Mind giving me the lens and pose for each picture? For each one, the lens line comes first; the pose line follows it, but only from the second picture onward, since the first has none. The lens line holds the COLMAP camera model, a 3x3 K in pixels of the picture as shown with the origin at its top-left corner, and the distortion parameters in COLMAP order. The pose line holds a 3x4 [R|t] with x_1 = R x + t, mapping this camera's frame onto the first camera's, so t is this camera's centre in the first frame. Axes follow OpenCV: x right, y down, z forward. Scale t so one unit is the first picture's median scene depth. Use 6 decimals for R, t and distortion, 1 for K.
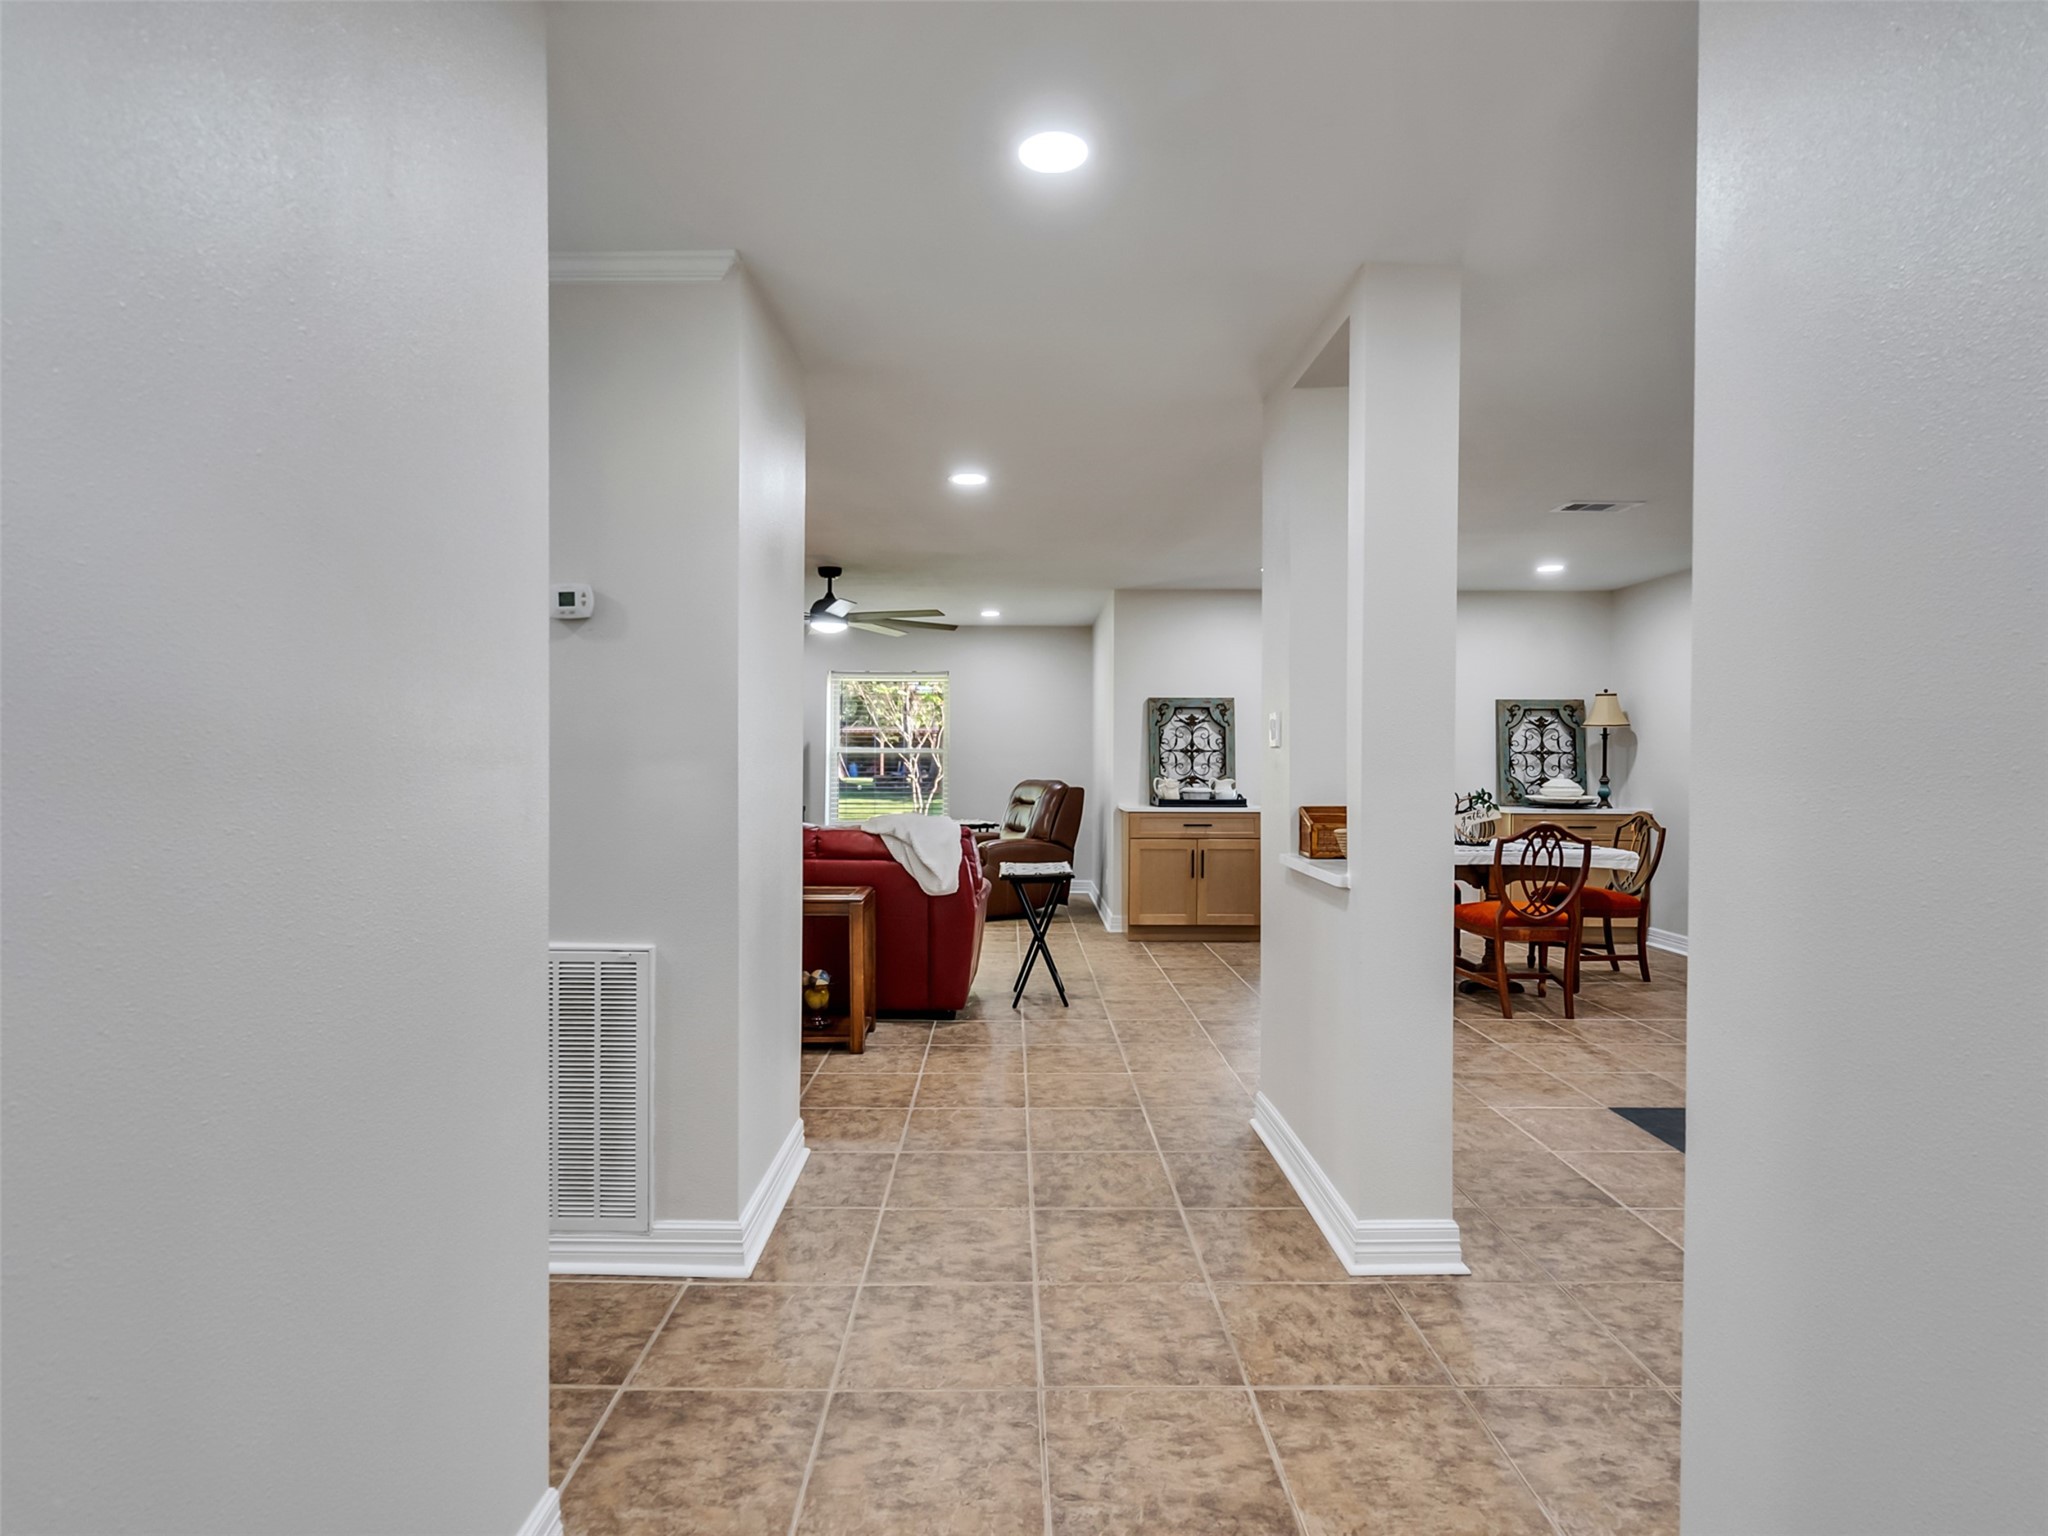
lens RADIAL K [[1055.0, 0, 1010.0], [0, 1055.0, 766.1], [0, 0, 1]] dist [-0.000286, 0.001963]
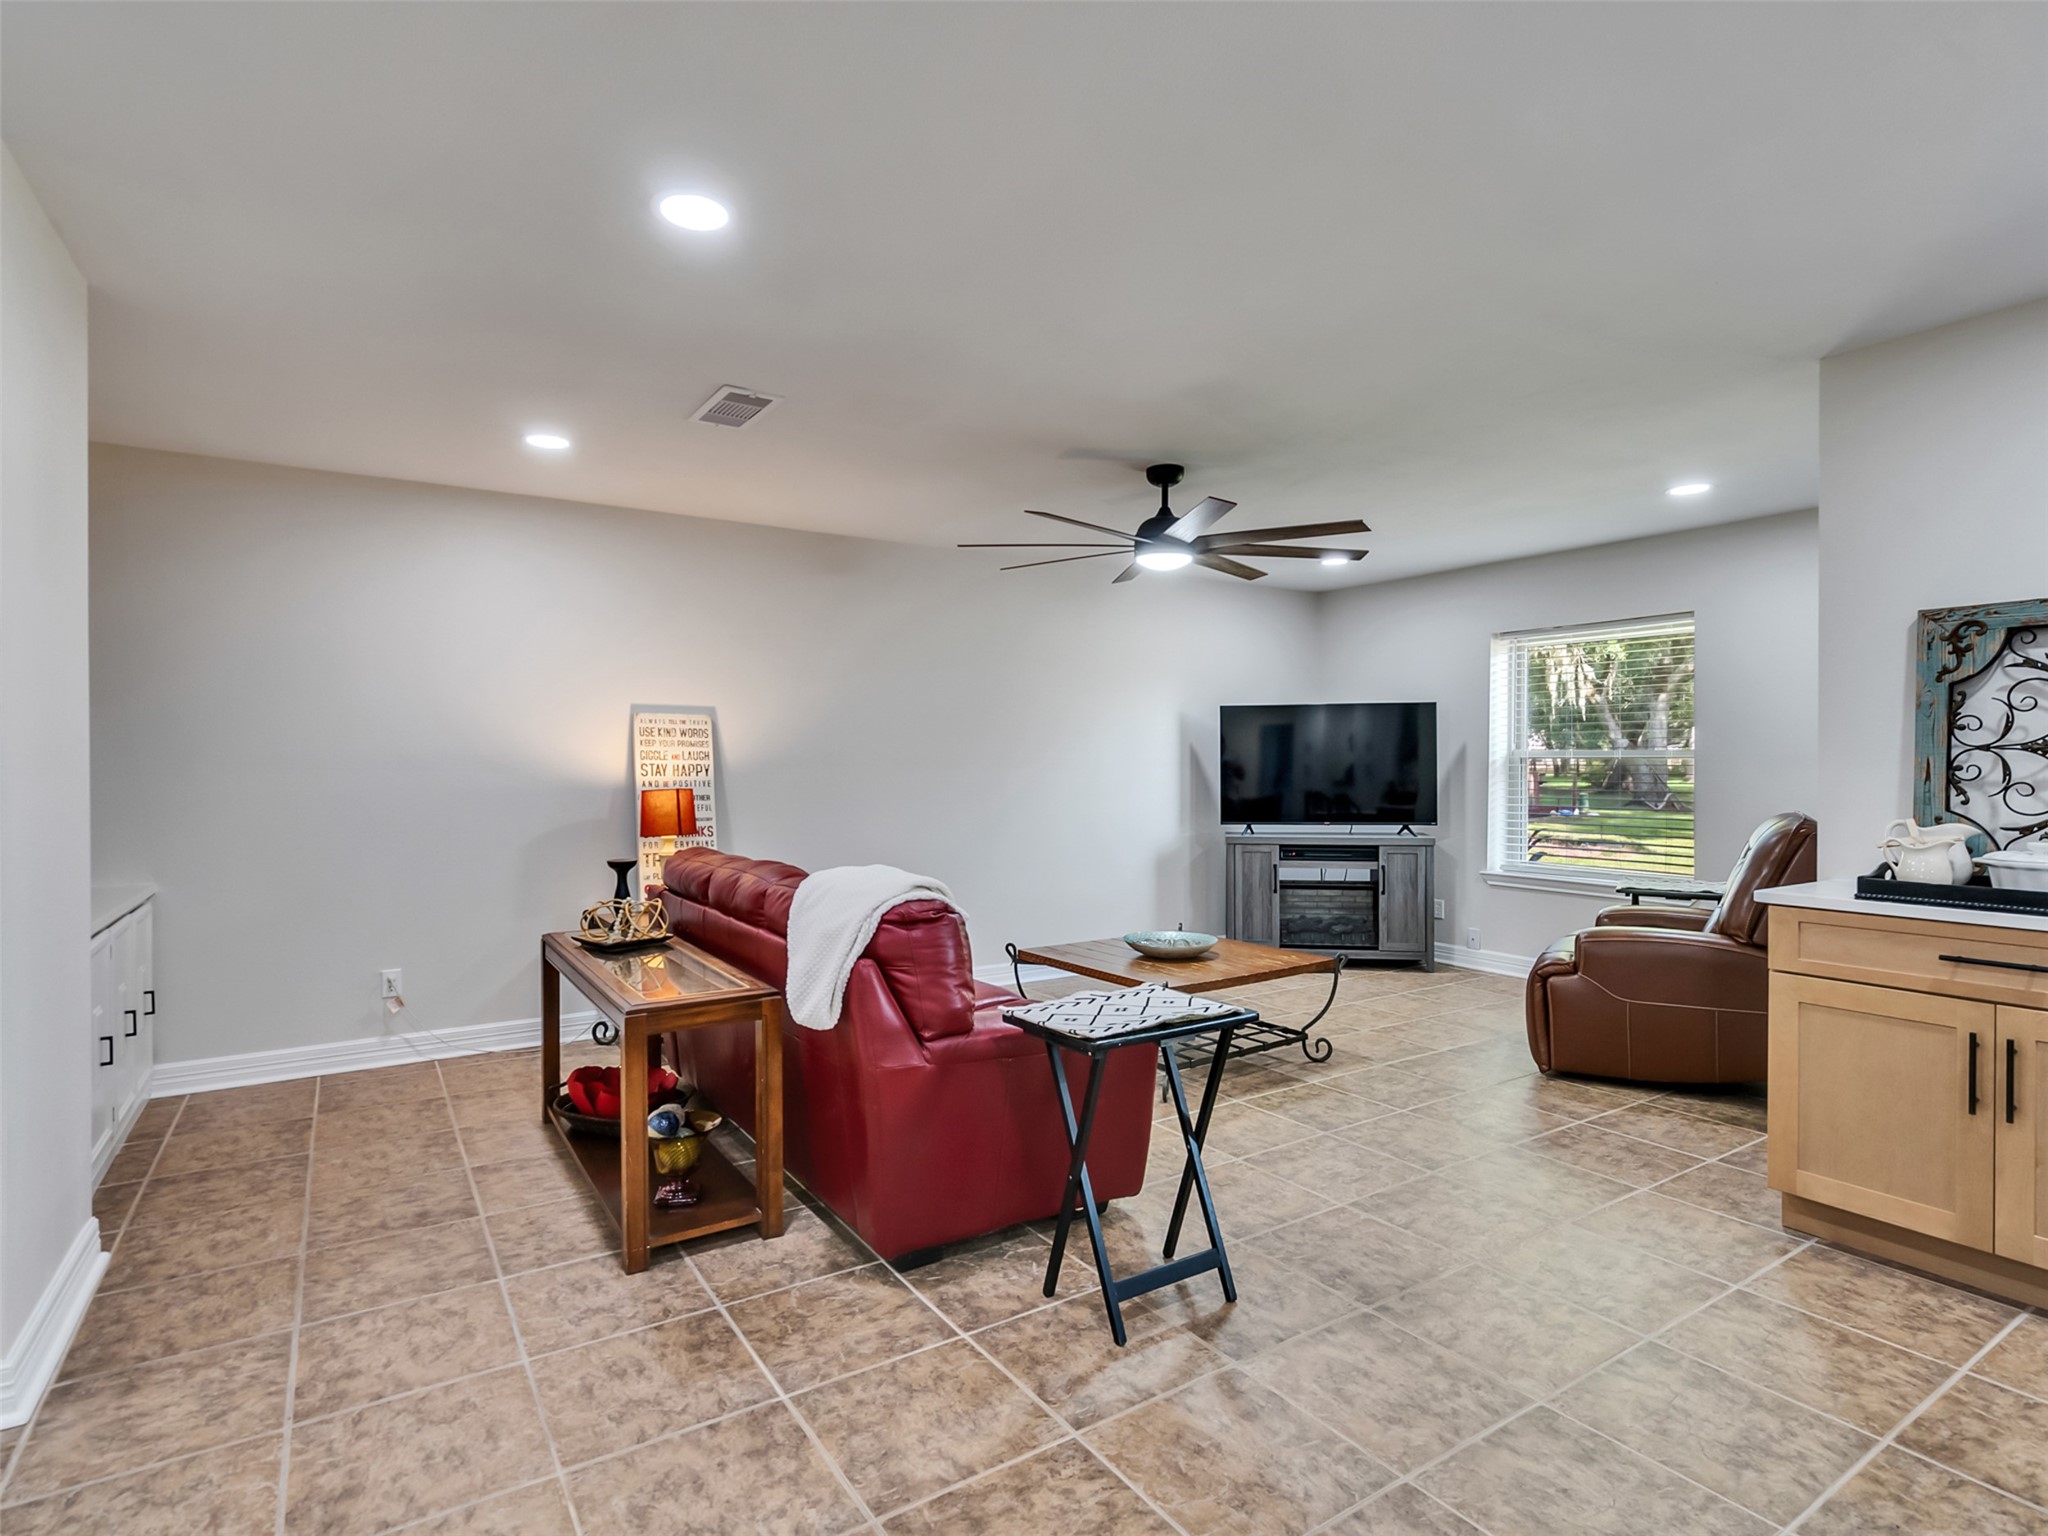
lens RADIAL K [[1055.0, 0, 1010.0], [0, 1055.0, 766.1], [0, 0, 1]] dist [-0.000286, 0.001963]
pose [[0.541335, -0.000676, -0.840807, 0.346847], [-0.010370, 0.999918, -0.007480, -0.002506], [0.840743, 0.012768, 0.541283, 0.648746]]
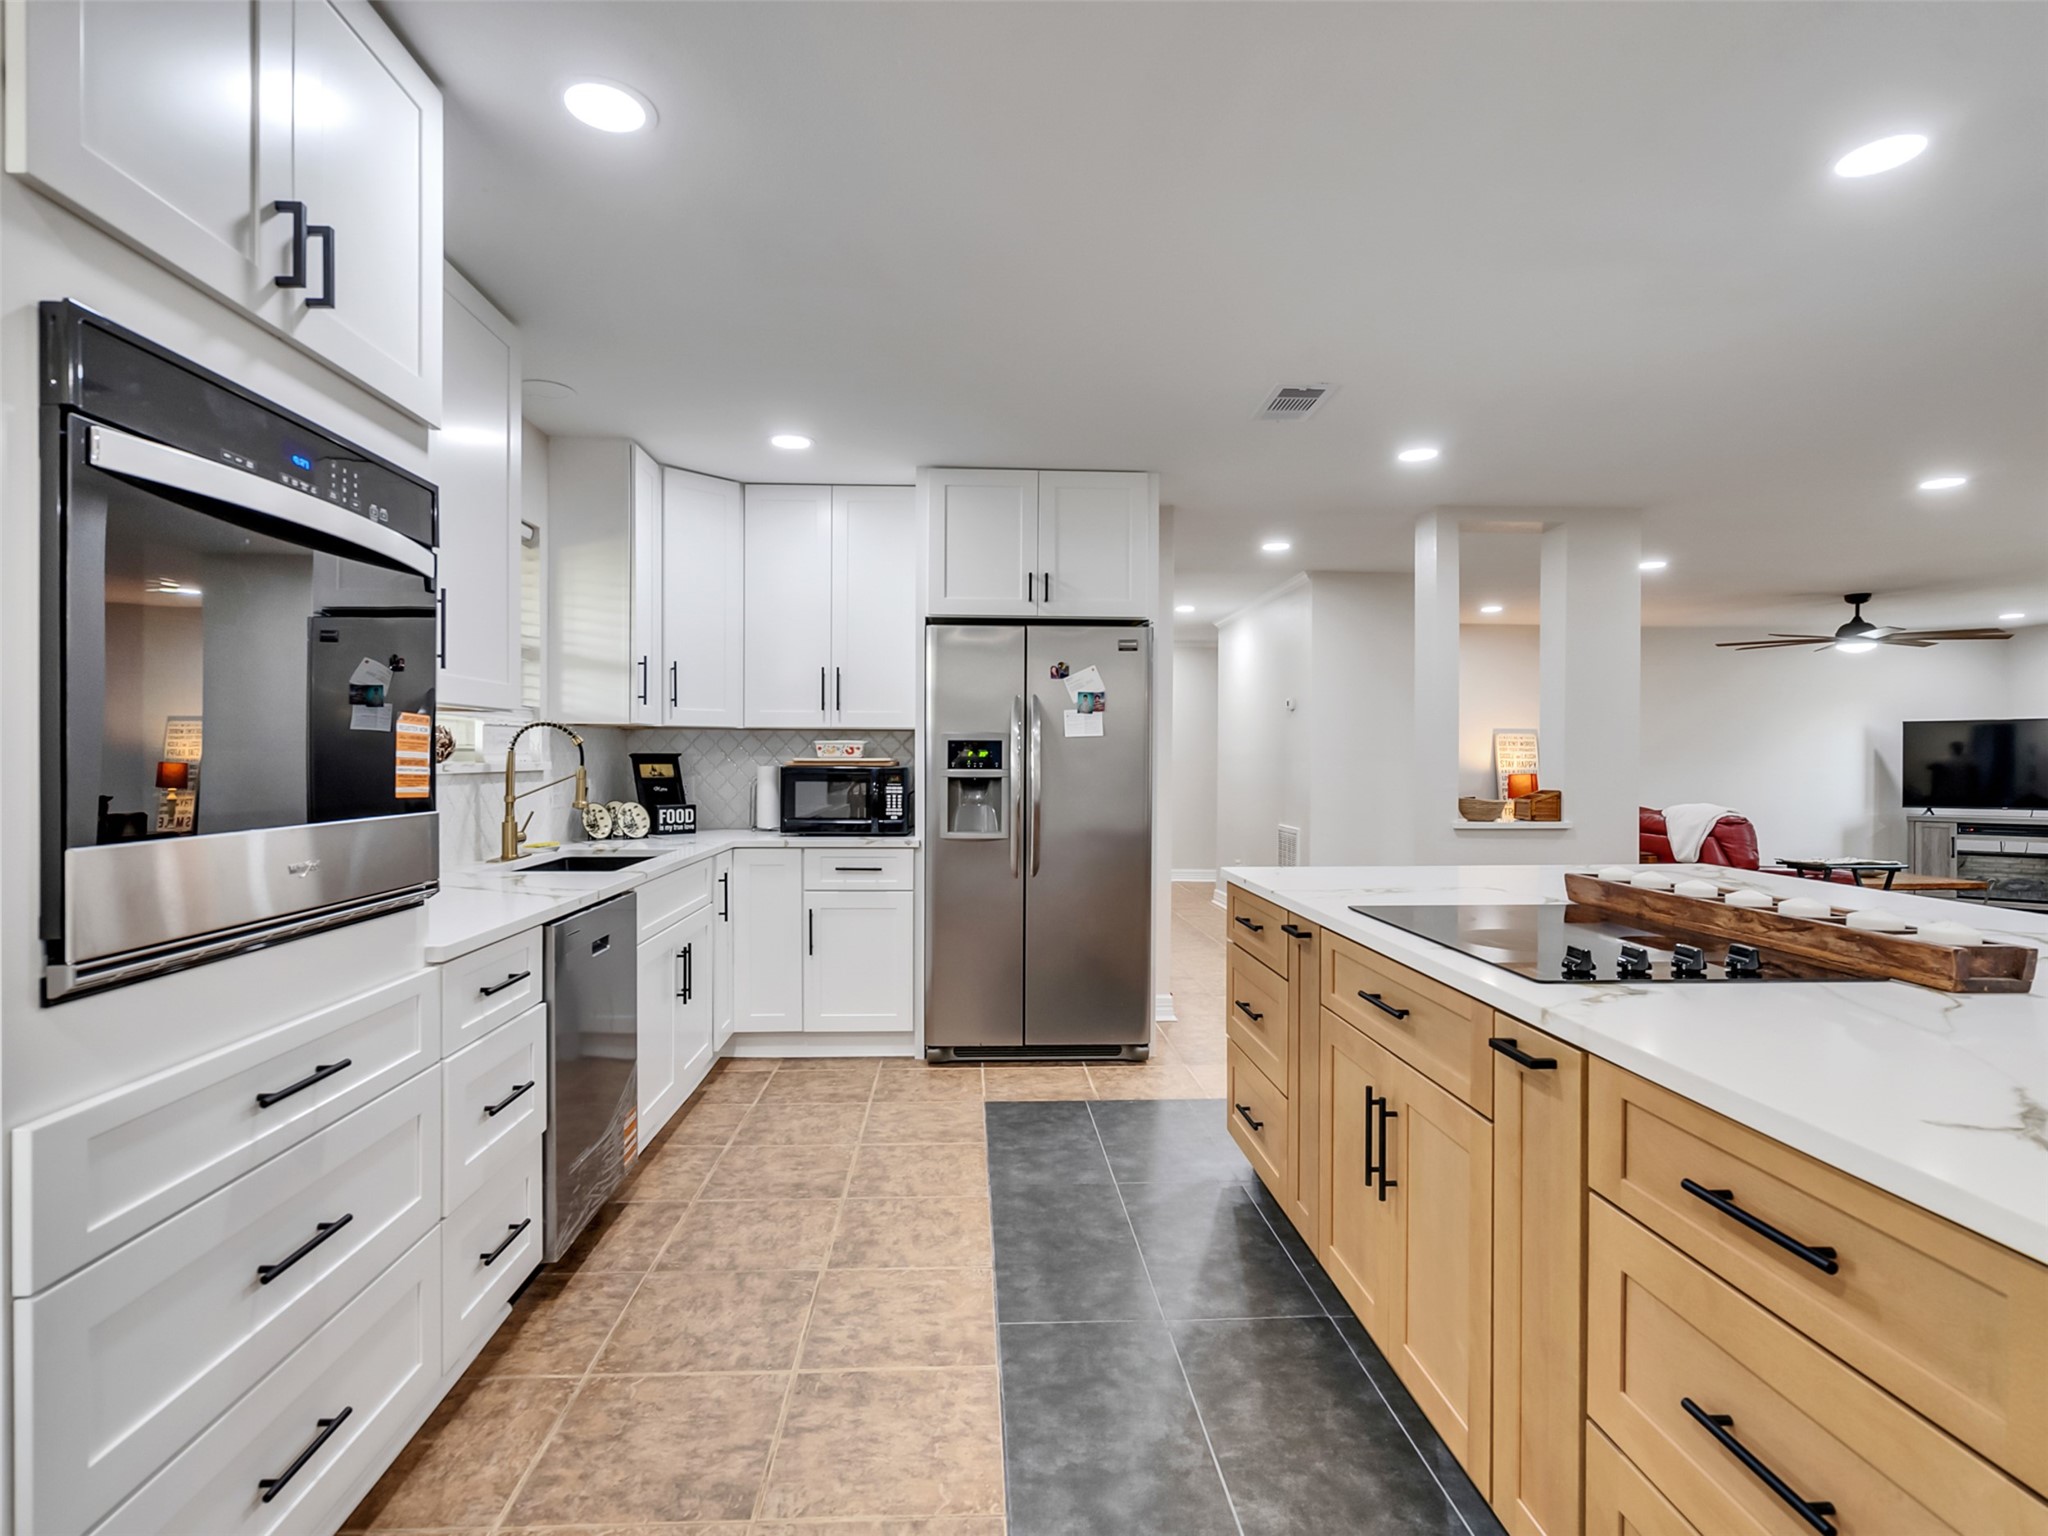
lens RADIAL K [[1055.0, 0, 1010.0], [0, 1055.0, 766.1], [0, 0, 1]] dist [-0.000286, 0.001963]
pose [[0.053626, 0.002148, -0.998559, 1.017786], [-0.021862, 0.999761, 0.000977, 0.015485], [0.998322, 0.021778, 0.053660, 0.038315]]
